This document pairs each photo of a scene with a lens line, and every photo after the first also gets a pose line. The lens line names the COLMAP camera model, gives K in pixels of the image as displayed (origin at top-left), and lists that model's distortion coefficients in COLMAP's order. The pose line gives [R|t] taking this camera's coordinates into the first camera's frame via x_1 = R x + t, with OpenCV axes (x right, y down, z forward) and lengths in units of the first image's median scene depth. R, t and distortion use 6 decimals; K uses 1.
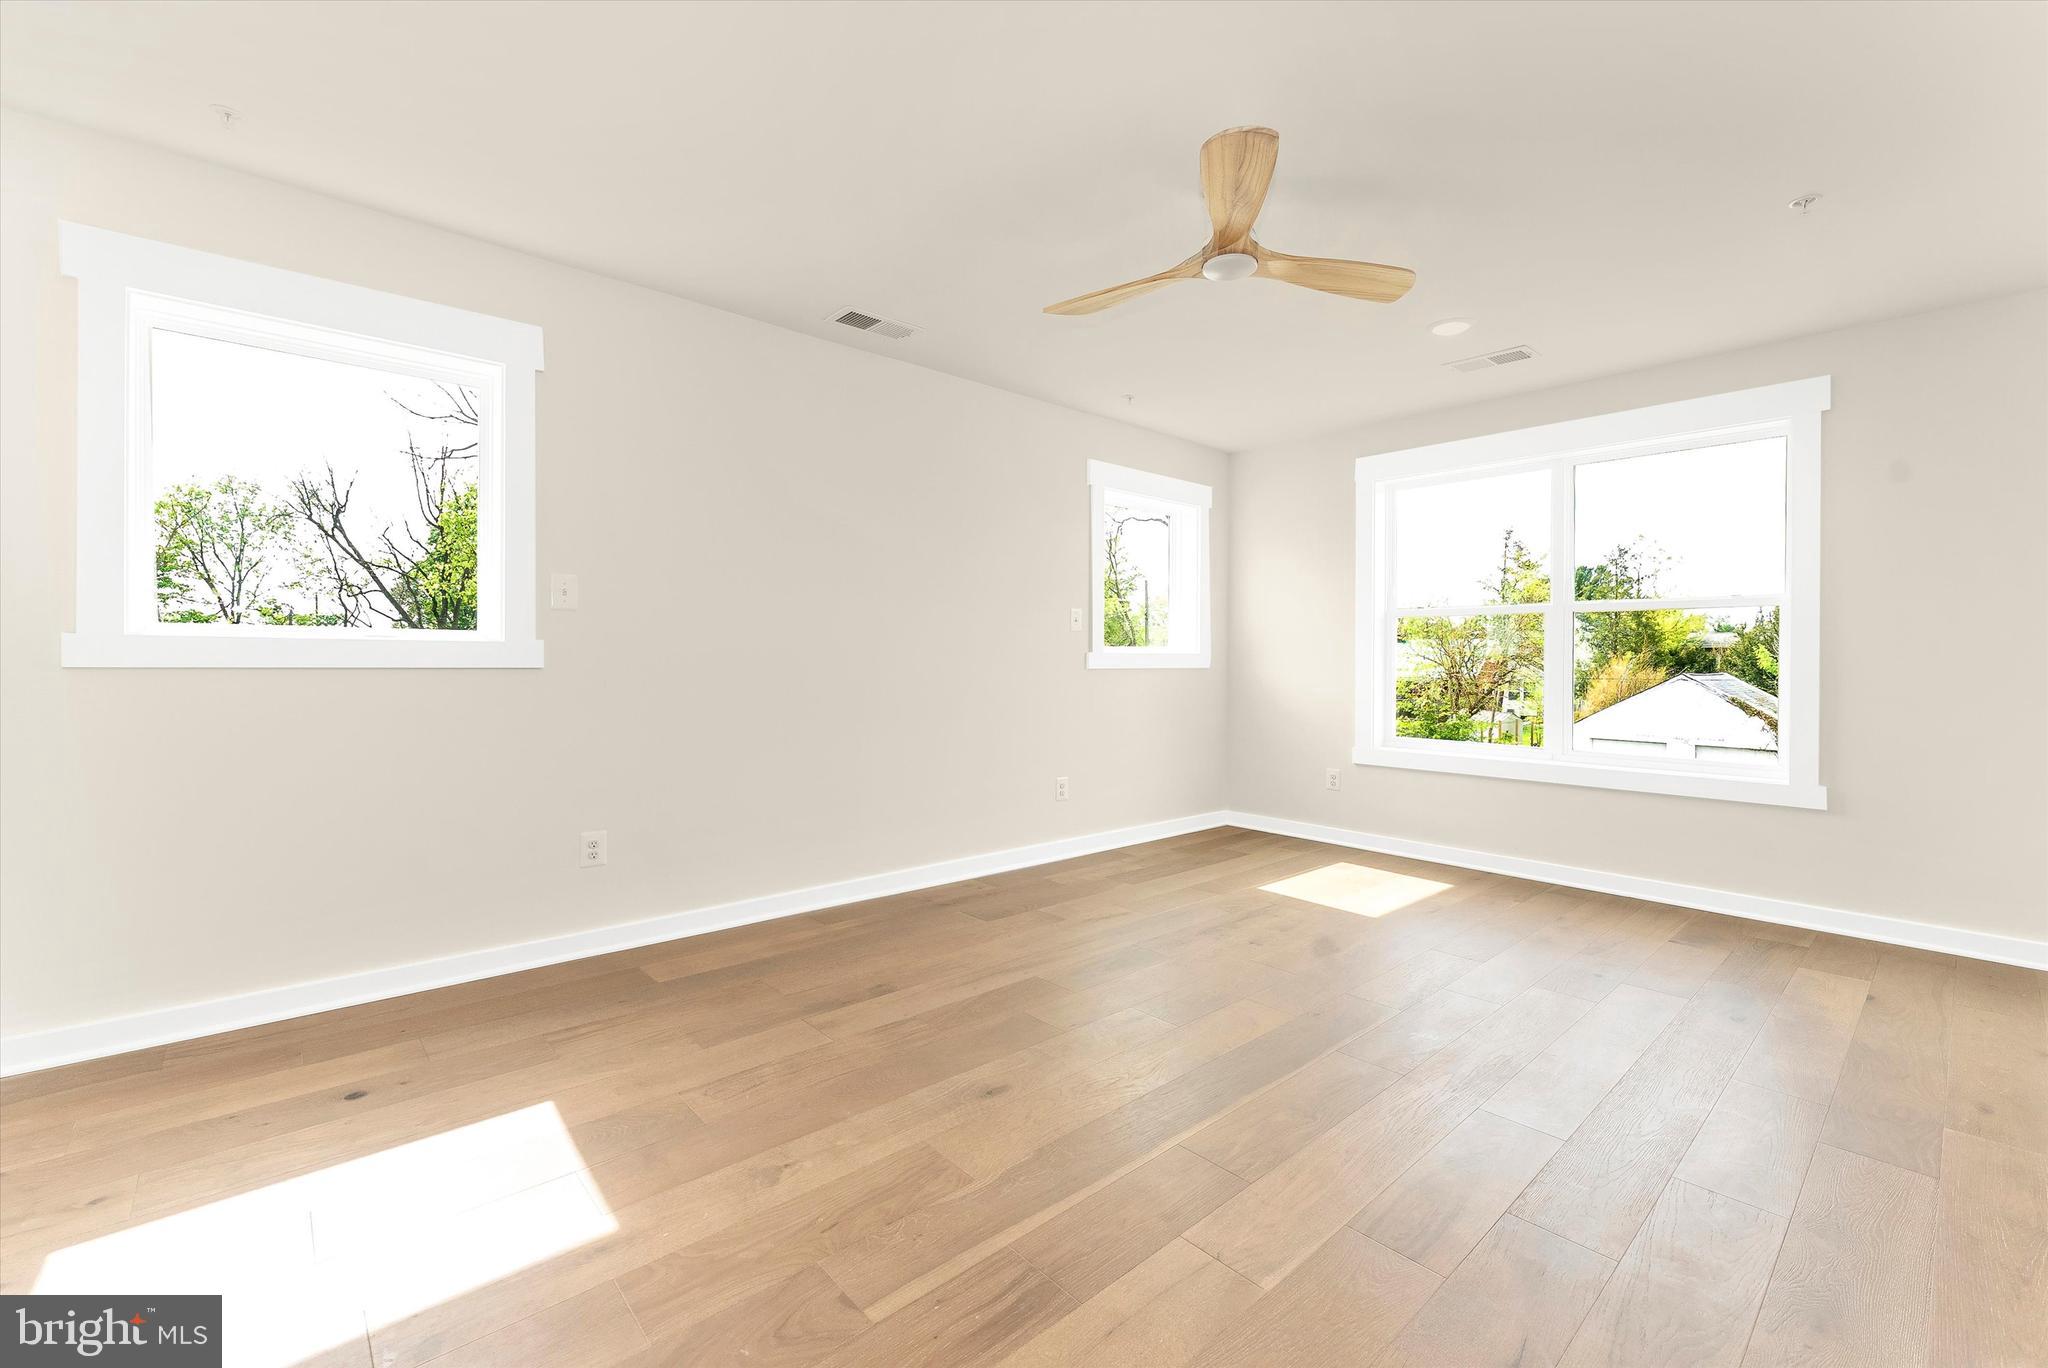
lens RADIAL K [[837.2, 0, 1027.7], [0, 837.2, 642.9], [0, 0, 1]] dist [0.000366, 0.000080]
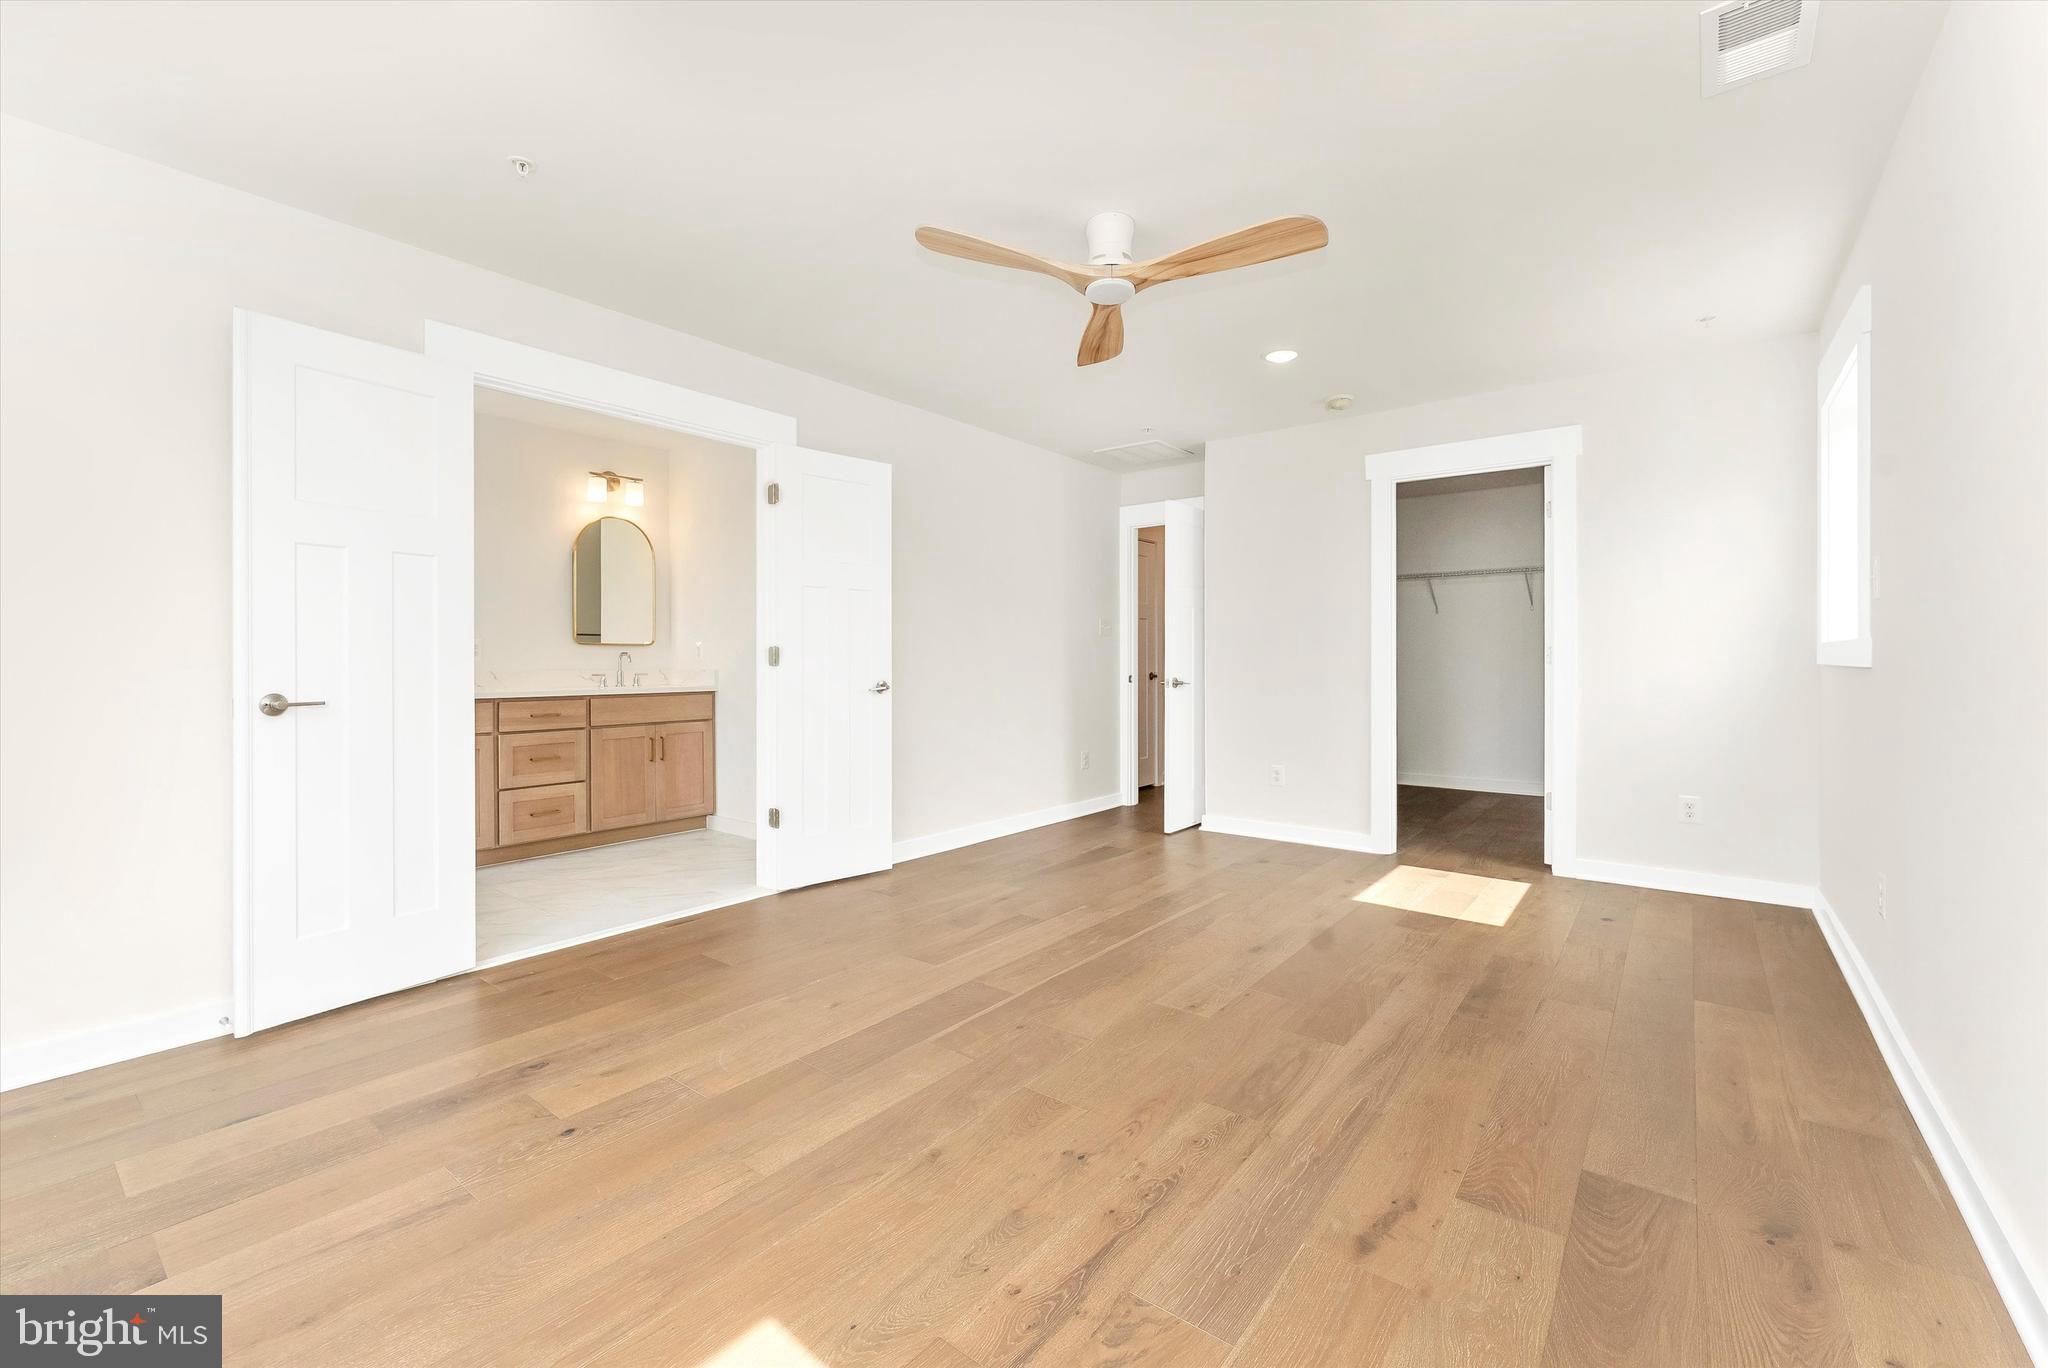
lens RADIAL K [[837.2, 0, 1027.7], [0, 837.2, 642.9], [0, 0, 1]] dist [0.000366, 0.000080]
pose [[-0.984565, -0.007131, -0.174875, 0.386426], [-0.000924, 0.999368, -0.035545, 0.029671], [0.175018, -0.034835, -0.983949, 1.488609]]
